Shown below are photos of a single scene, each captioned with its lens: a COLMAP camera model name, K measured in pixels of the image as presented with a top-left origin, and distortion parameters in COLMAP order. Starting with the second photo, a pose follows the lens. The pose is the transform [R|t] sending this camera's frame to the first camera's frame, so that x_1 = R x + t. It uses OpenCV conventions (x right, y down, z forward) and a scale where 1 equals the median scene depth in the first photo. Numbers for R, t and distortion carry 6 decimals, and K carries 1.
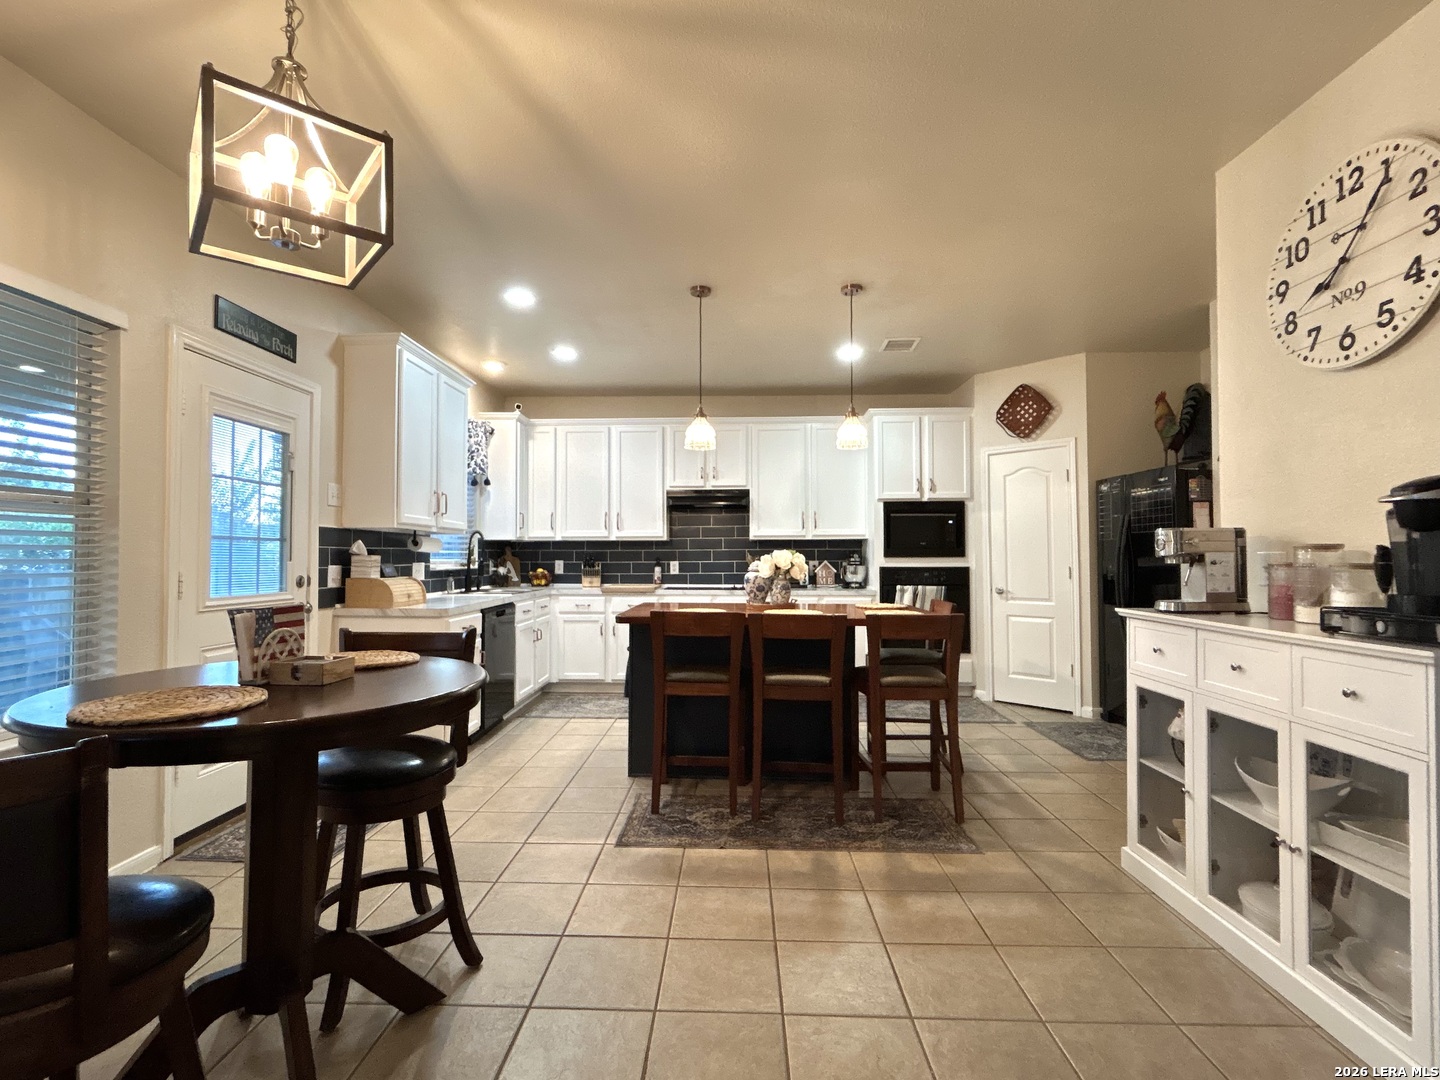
lens RADIAL K [[662.2, 0, 718.1], [0, 662.2, 541.0], [0, 0, 1]] dist [-0.001060, -0.000110]
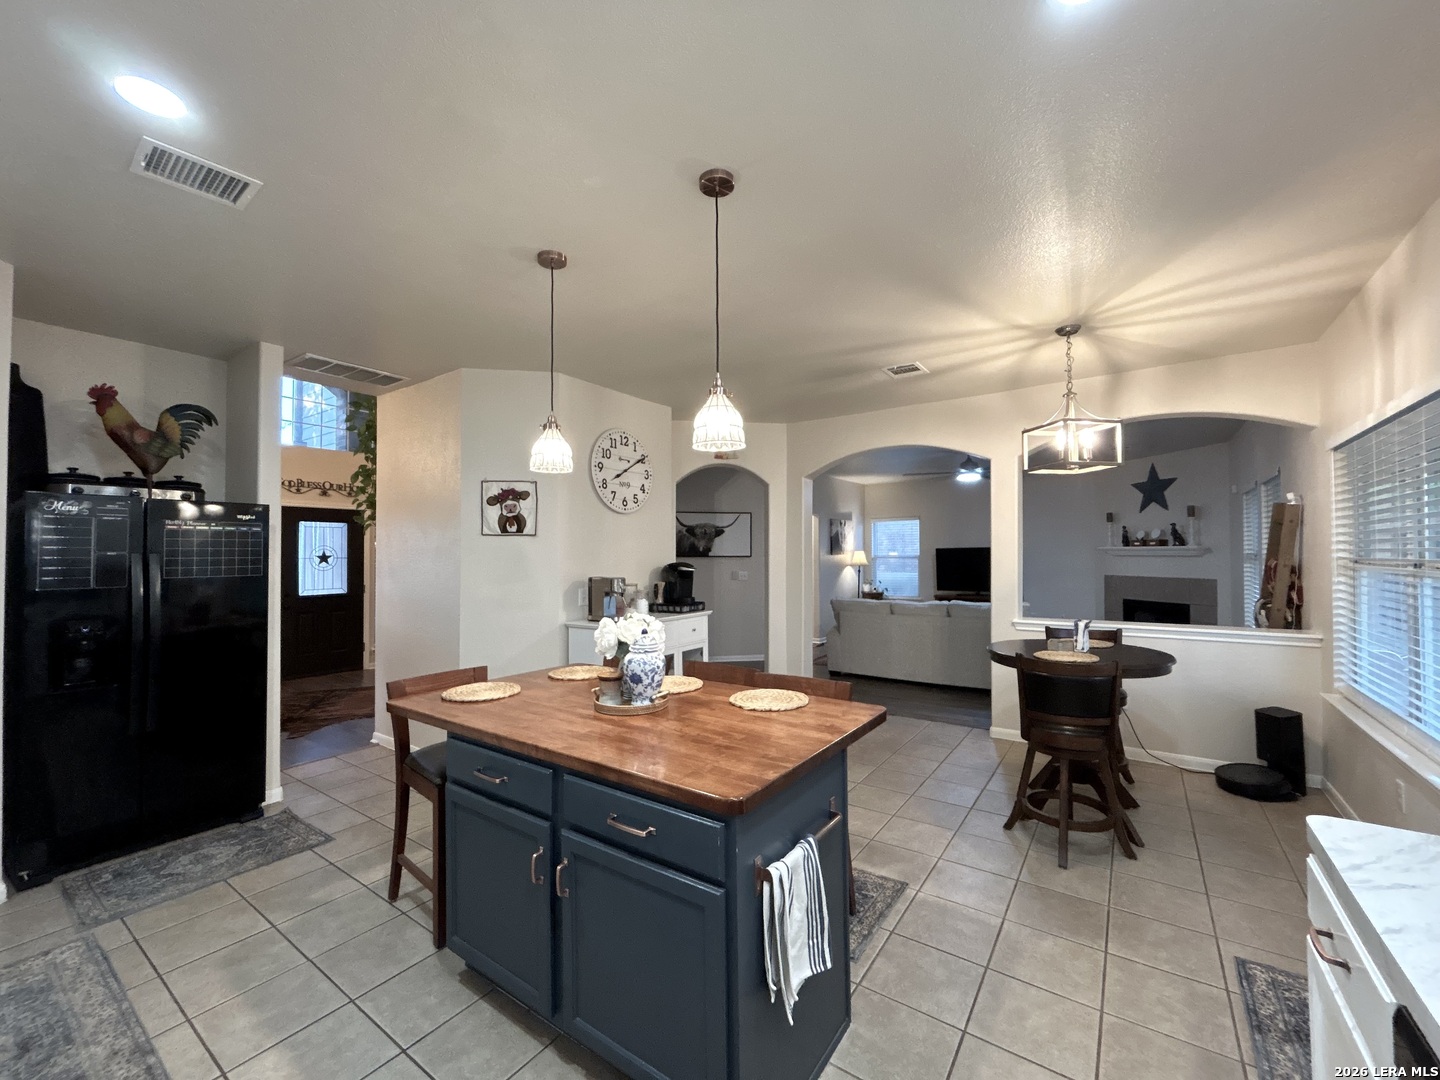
lens RADIAL K [[588.0, 0, 719.6], [0, 588.0, 541.7], [0, 0, 1]] dist [-0.002338, 0.001124]
pose [[-0.834800, 0.017093, 0.550288, -0.315586], [-0.005879, 0.999184, -0.039954, -0.036372], [-0.550522, -0.036589, -0.834018, 1.446383]]
